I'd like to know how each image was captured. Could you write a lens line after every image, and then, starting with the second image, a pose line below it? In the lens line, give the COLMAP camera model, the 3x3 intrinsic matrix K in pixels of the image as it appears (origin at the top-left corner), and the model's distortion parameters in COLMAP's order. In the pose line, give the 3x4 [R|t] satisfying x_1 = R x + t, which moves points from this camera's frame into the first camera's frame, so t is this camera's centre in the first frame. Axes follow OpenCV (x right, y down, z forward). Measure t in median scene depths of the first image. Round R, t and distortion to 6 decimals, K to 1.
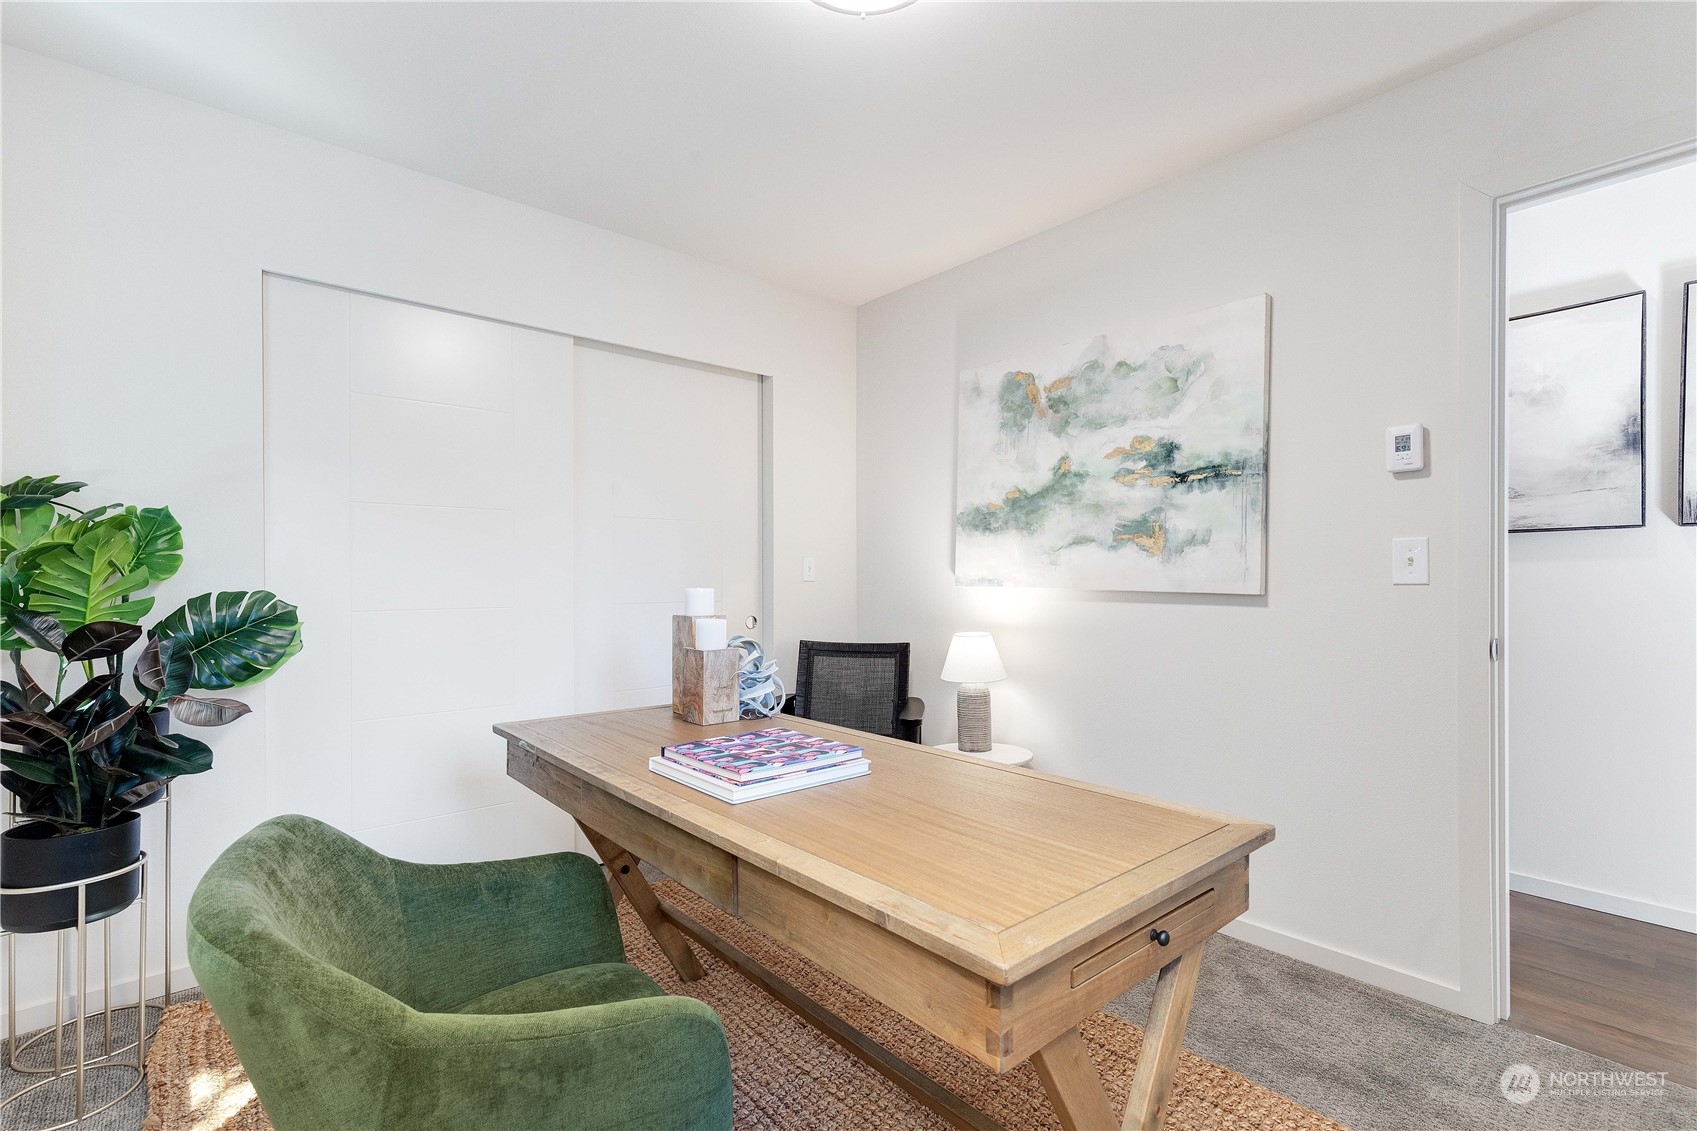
lens RADIAL K [[776.8, 0, 843.6], [0, 776.8, 575.6], [0, 0, 1]] dist [0.012444, -0.000977]
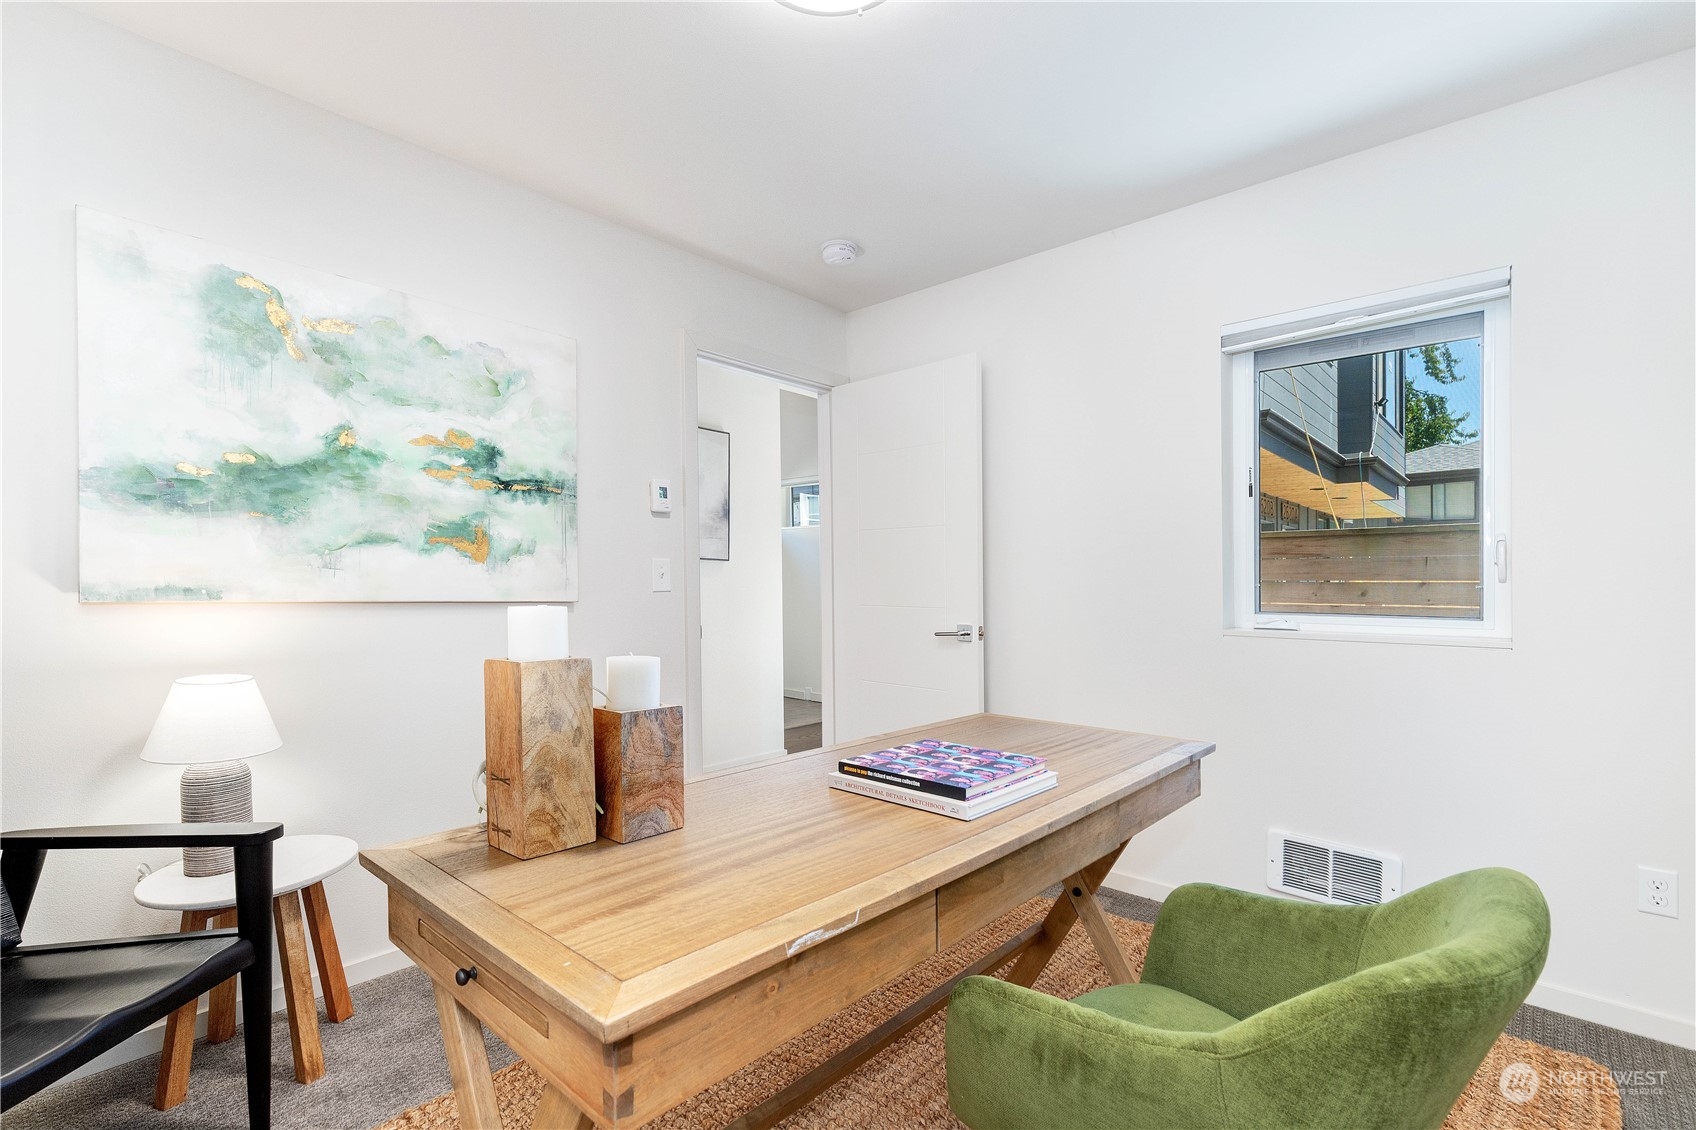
lens RADIAL K [[776.4, 0, 842.7], [0, 776.4, 573.8], [0, 0, 1]] dist [0.012444, -0.000977]
pose [[-0.126809, 0.016220, 0.991794, -0.564306], [-0.005592, 0.999839, -0.017067, 0.000966], [-0.991911, -0.007711, -0.126698, 0.661231]]
